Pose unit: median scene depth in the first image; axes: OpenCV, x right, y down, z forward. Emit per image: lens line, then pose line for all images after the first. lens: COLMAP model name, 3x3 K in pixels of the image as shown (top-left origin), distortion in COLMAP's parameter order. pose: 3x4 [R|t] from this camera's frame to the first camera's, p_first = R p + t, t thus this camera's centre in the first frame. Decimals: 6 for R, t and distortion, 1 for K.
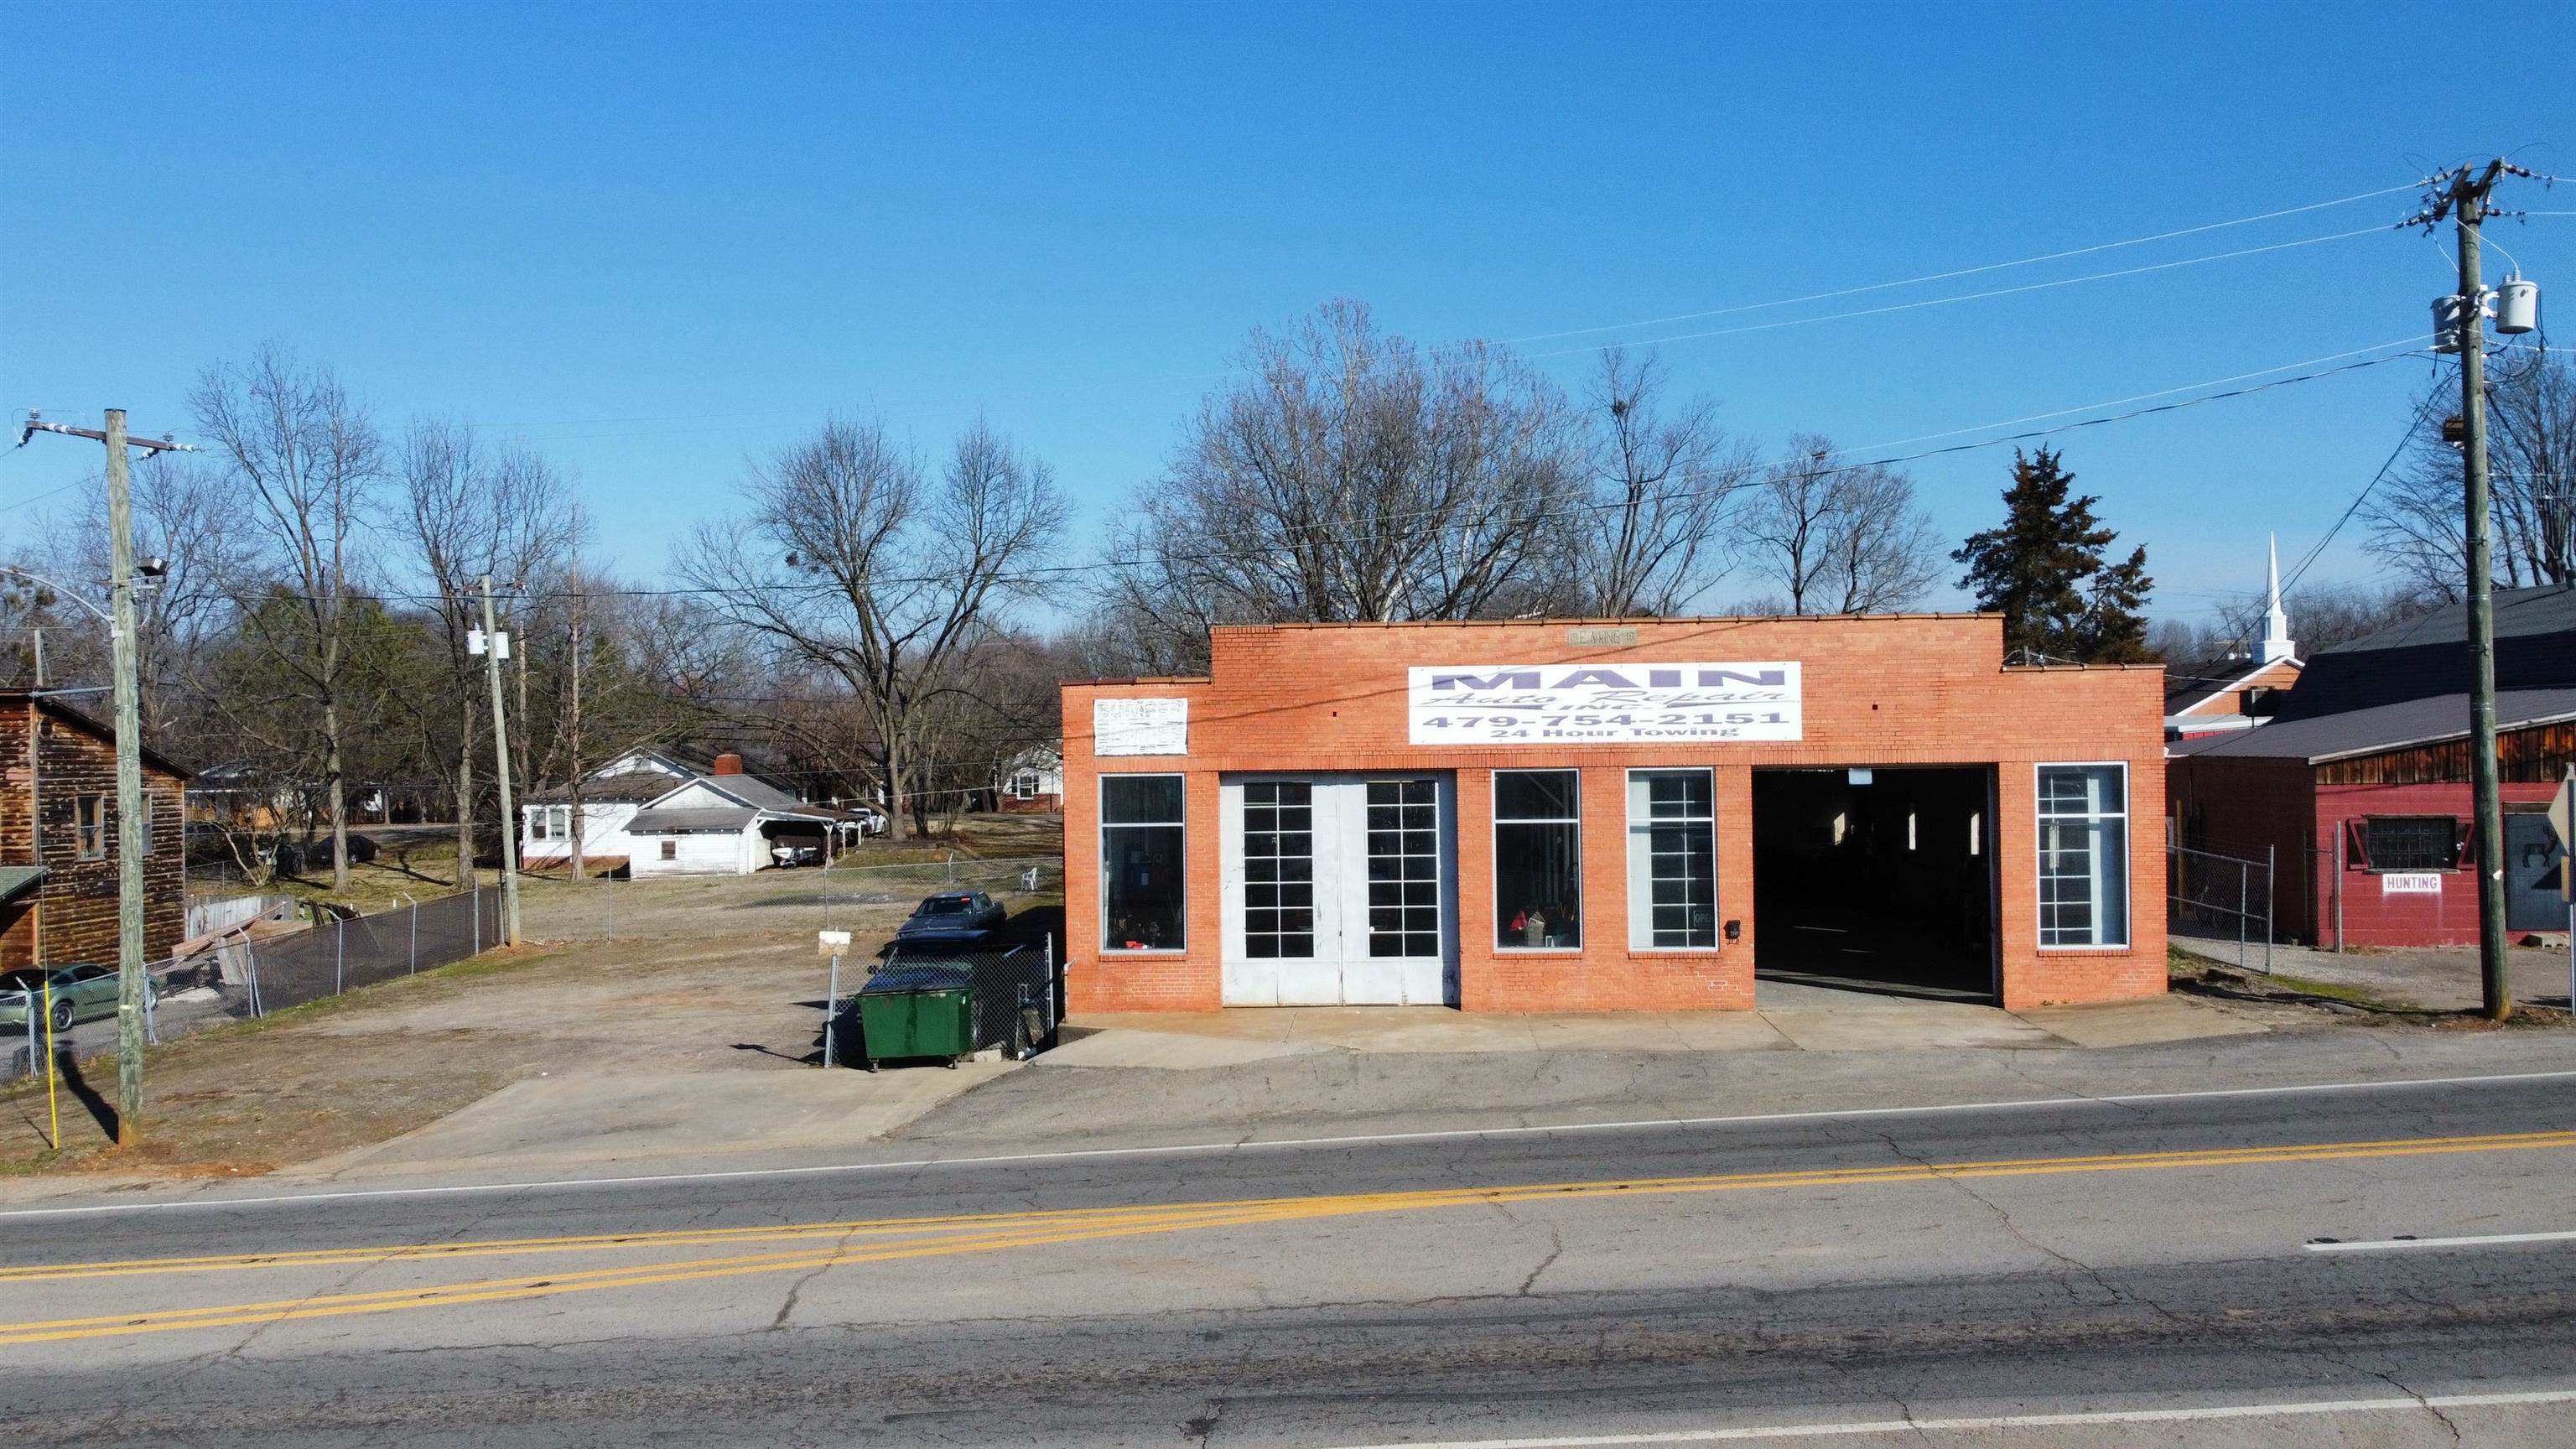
lens RADIAL K [[1951.7, 0, 1280.4], [0, 1951.7, 721.4], [0, 0, 1]] dist [0.004639, -0.009762]
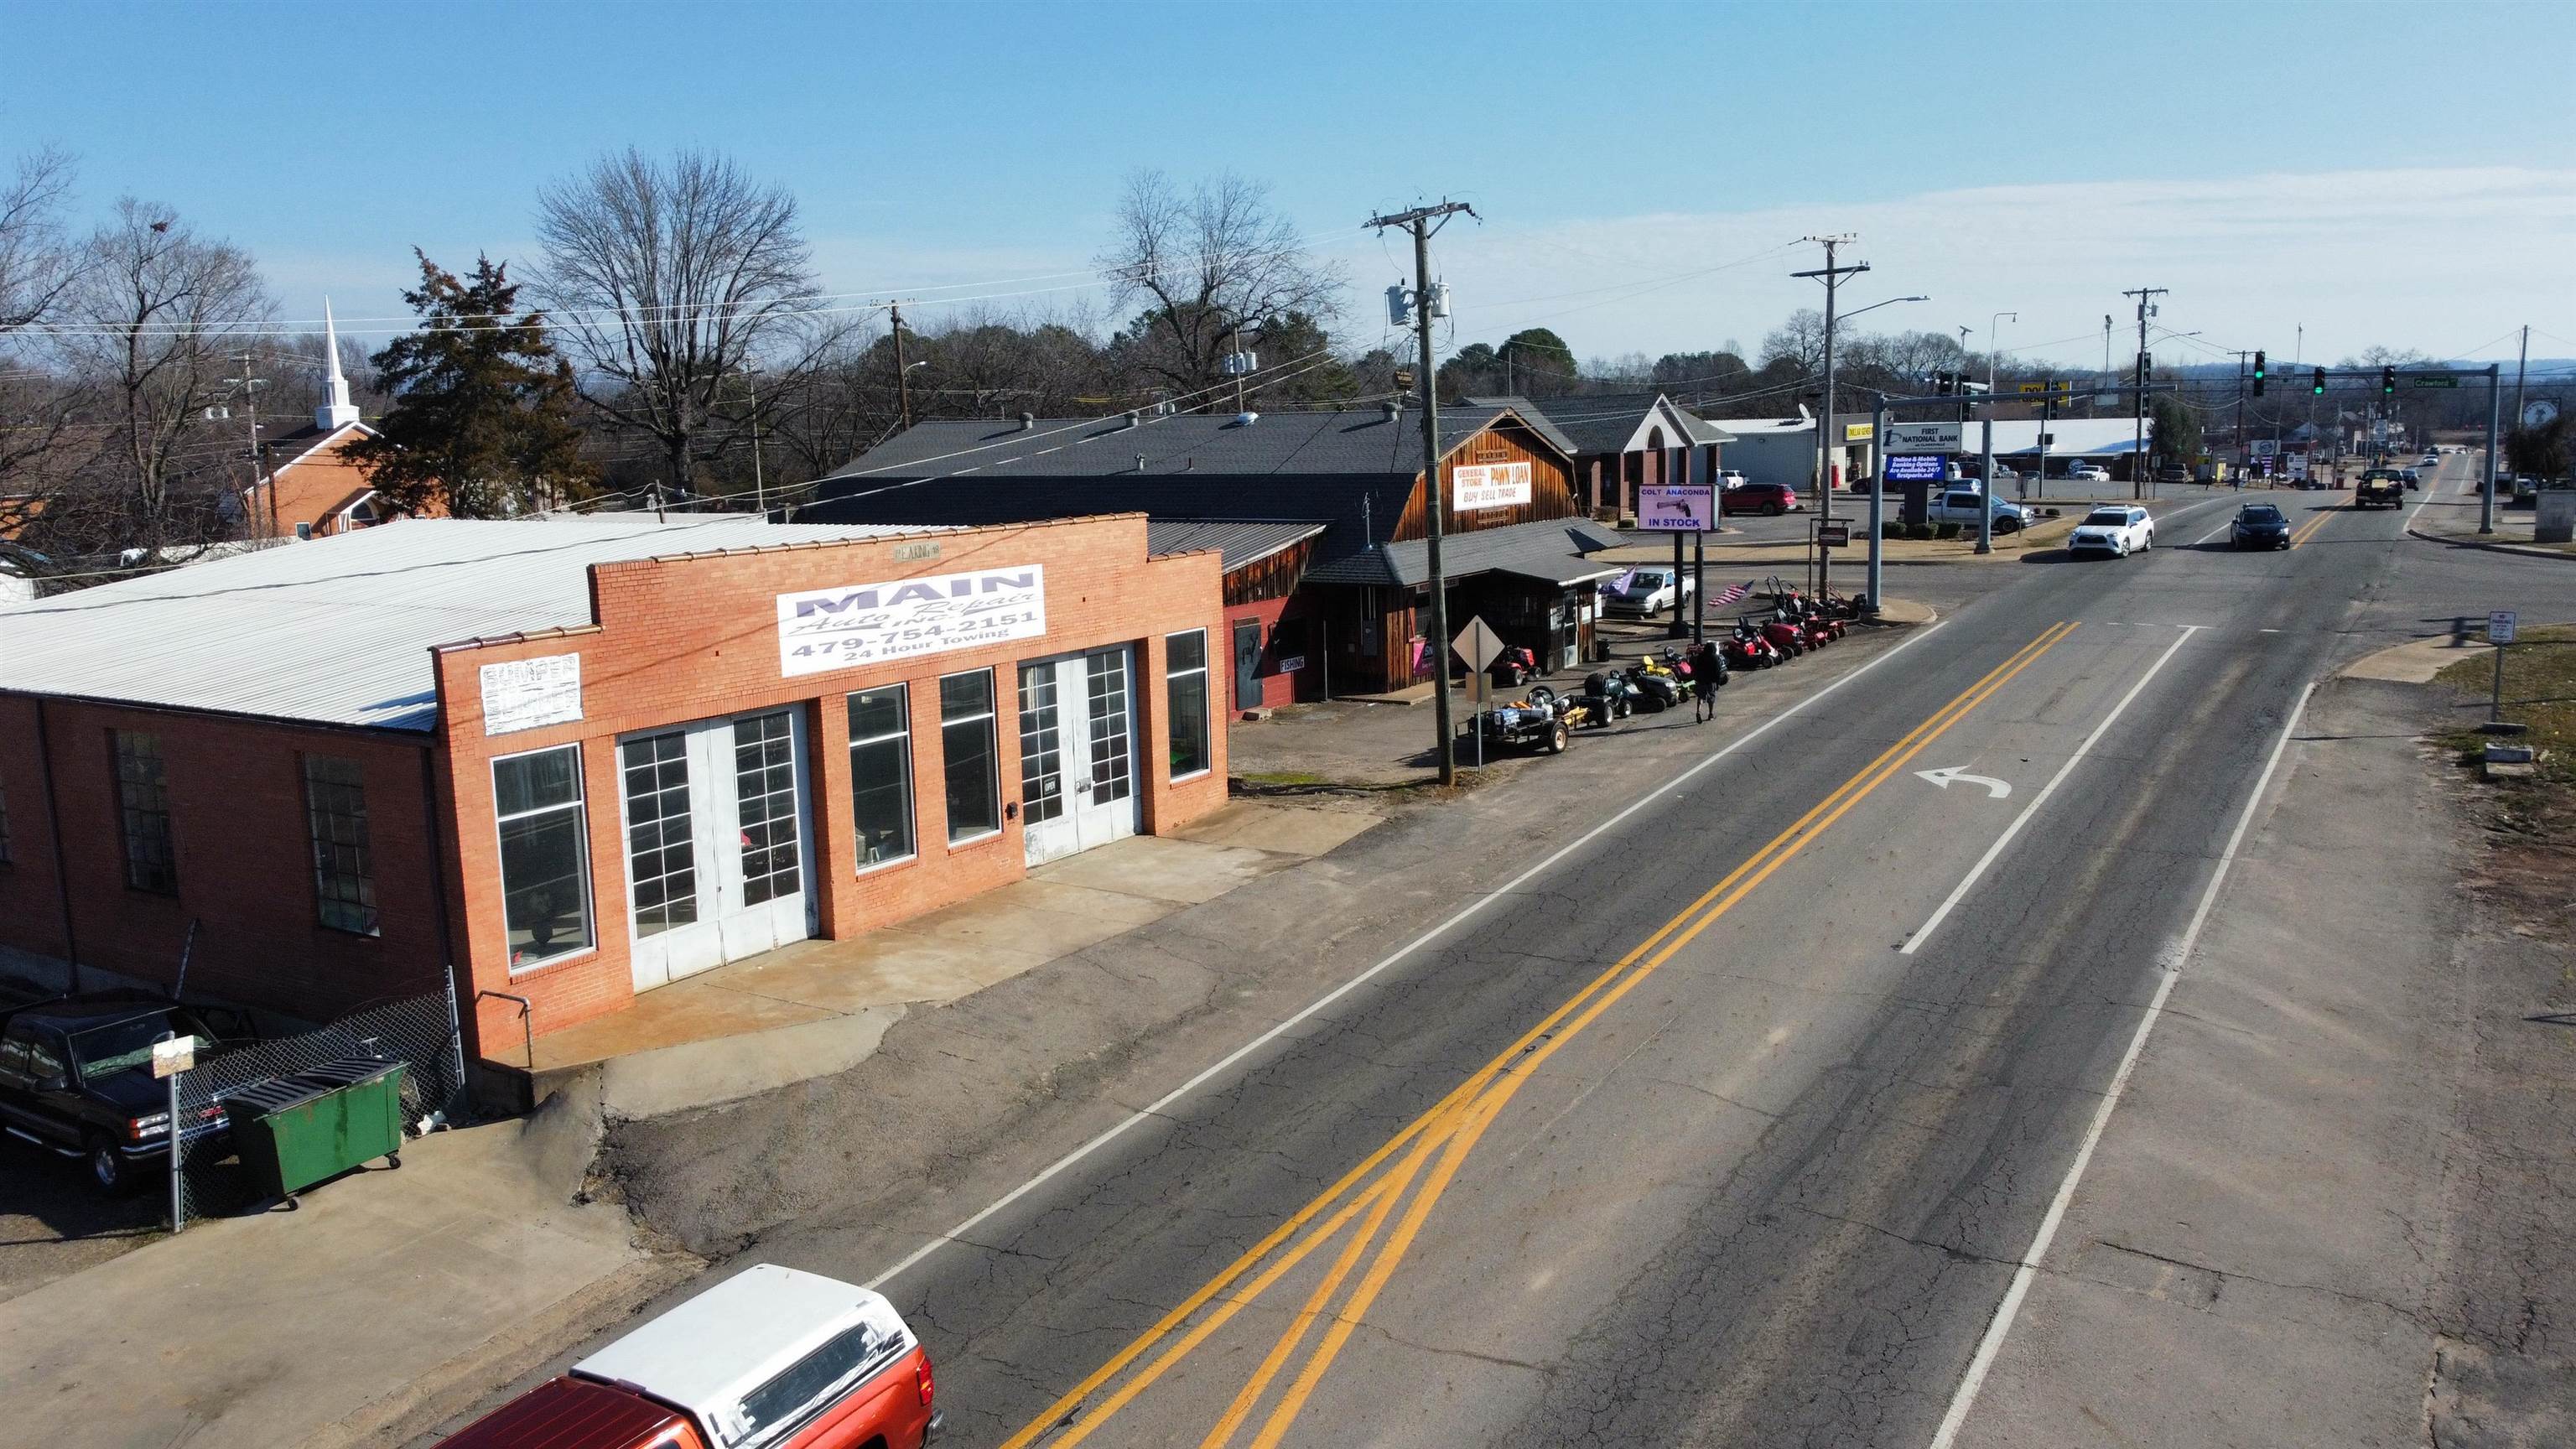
lens RADIAL K [[1951.7, 0, 1280.3], [0, 1951.7, 722.5], [0, 0, 1]] dist [0.004639, -0.009762]
pose [[0.483899, -0.135888, 0.864509, -0.627907], [0.011165, 0.988749, 0.149168, -0.103504], [-0.875053, -0.062530, 0.479971, 0.334885]]
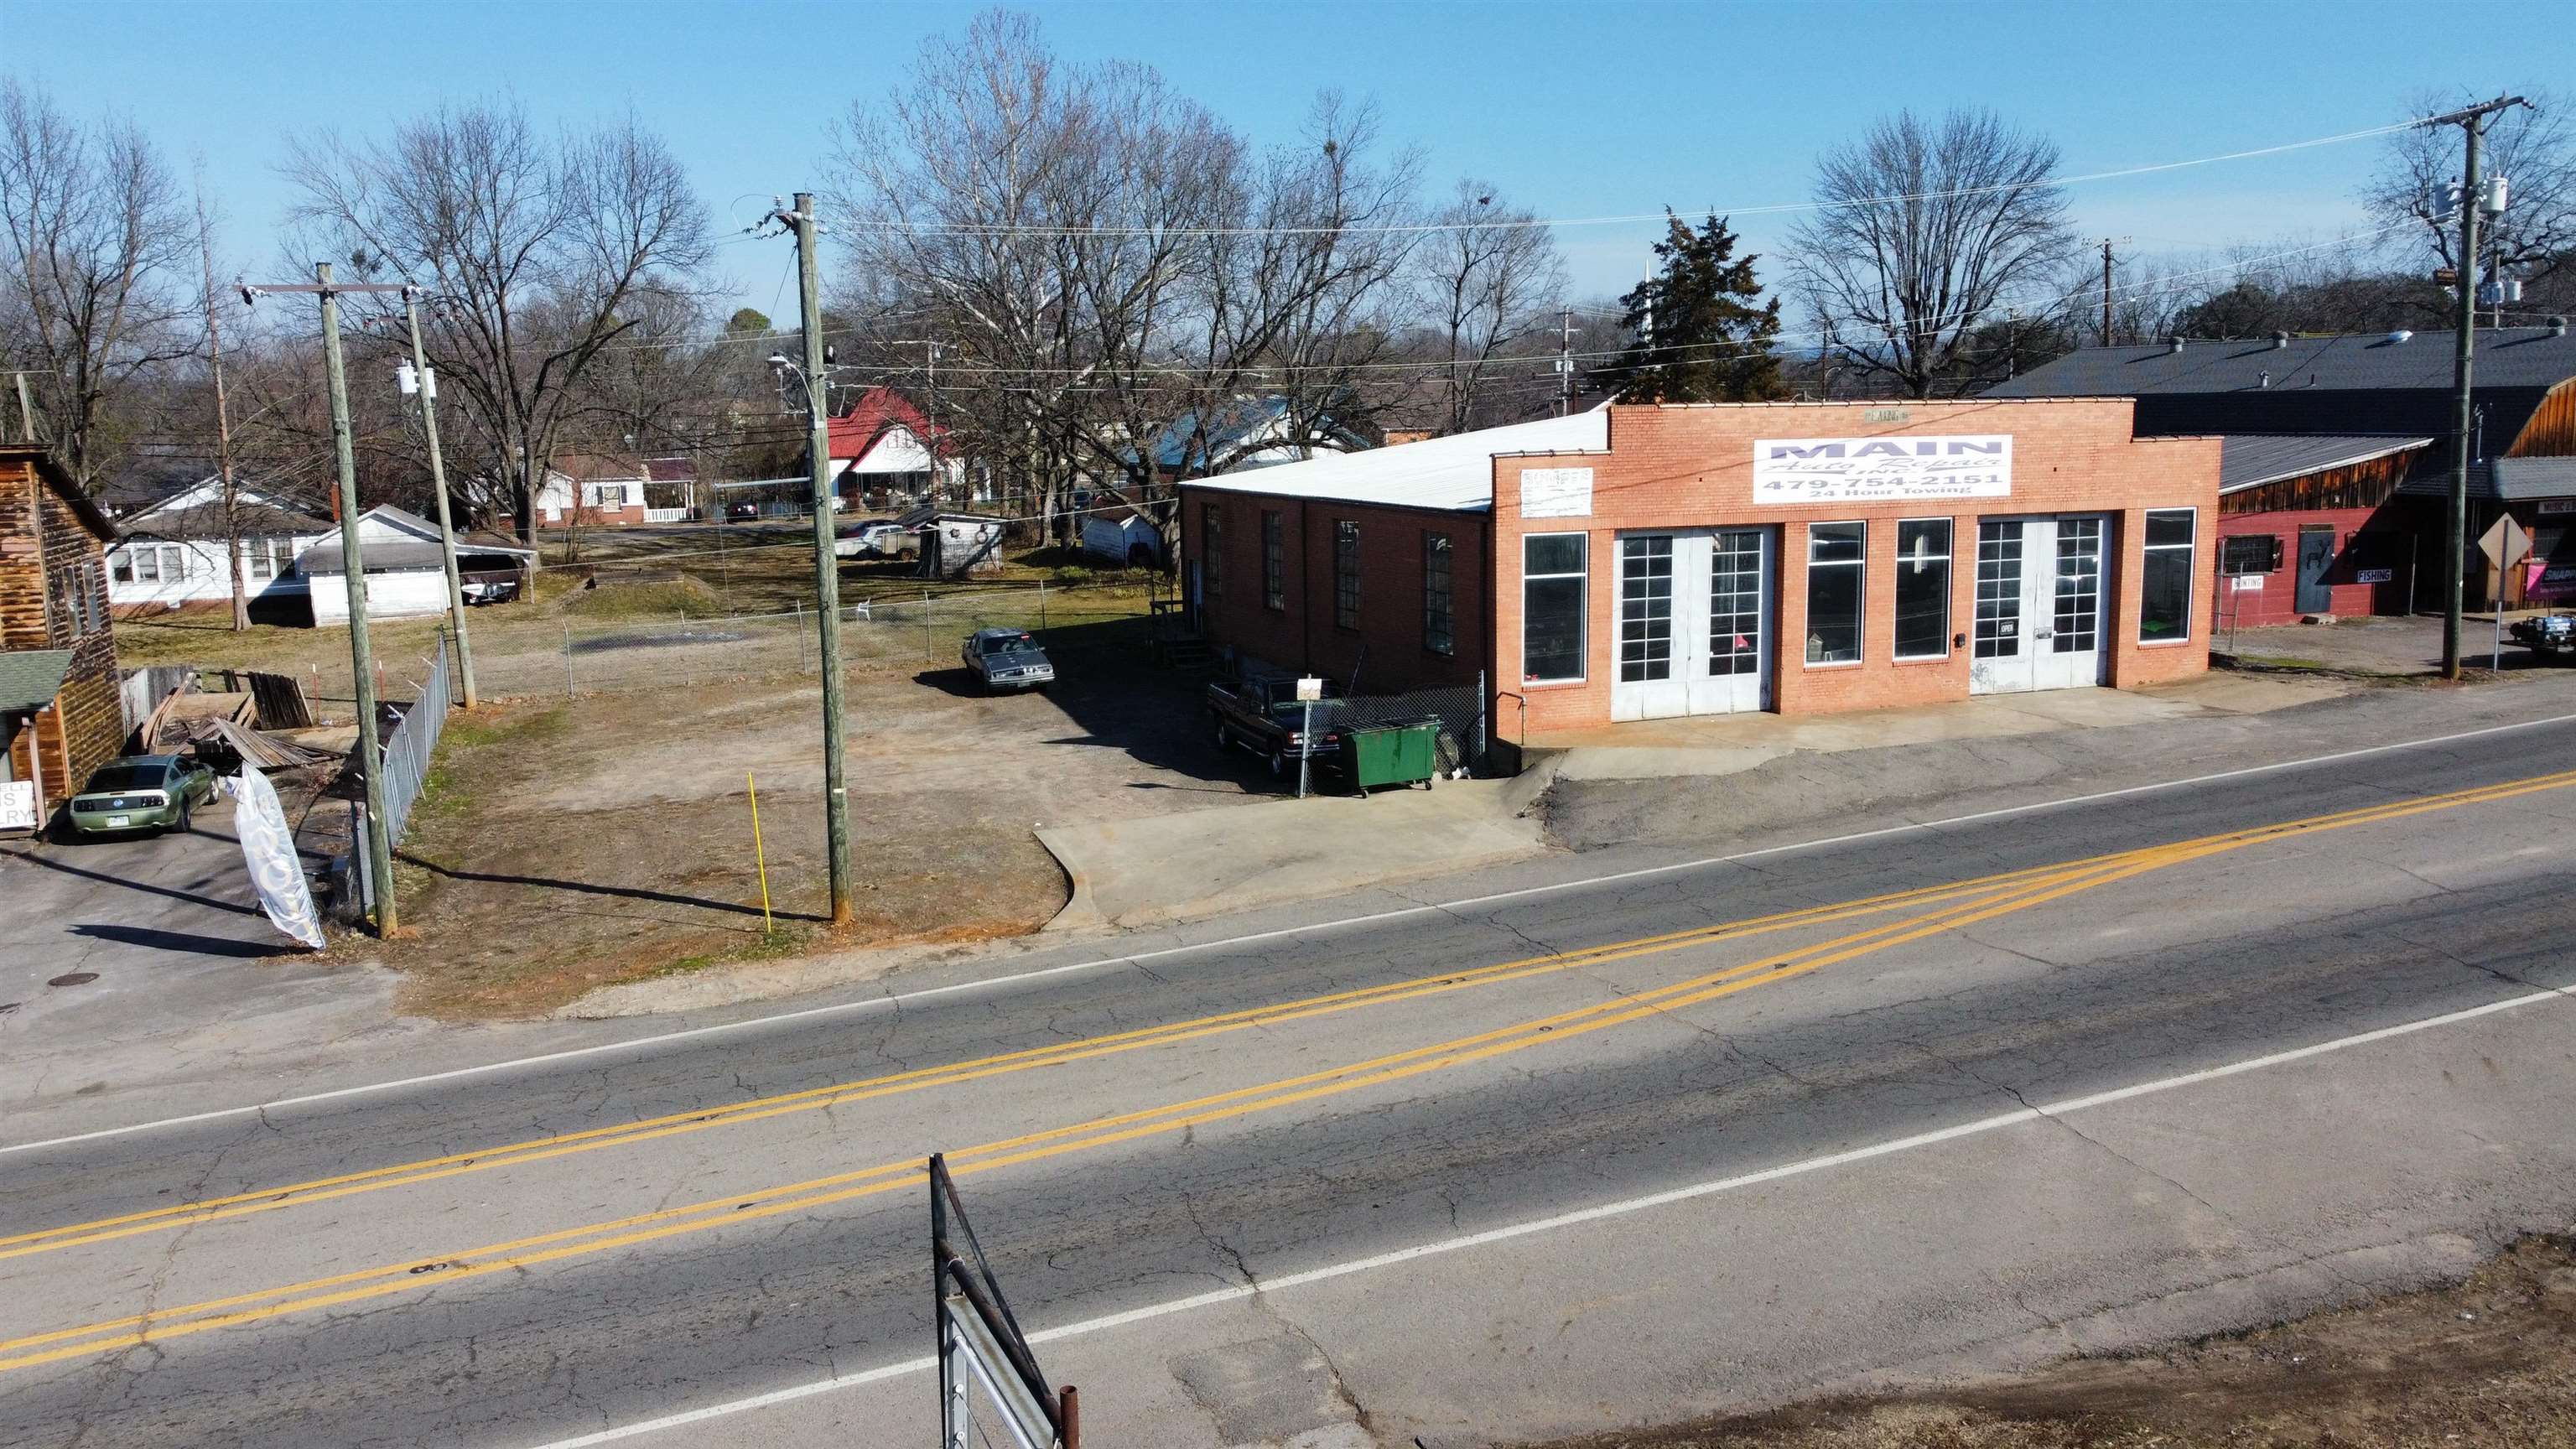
lens RADIAL K [[1951.7, 0, 1278.8], [0, 1951.7, 723.8], [0, 0, 1]] dist [0.004639, -0.009762]
pose [[0.917704, -0.063664, 0.392131, -0.696091], [-0.000172, 0.987012, 0.160649, -0.048734], [-0.397265, -0.147496, 0.905773, -0.018981]]
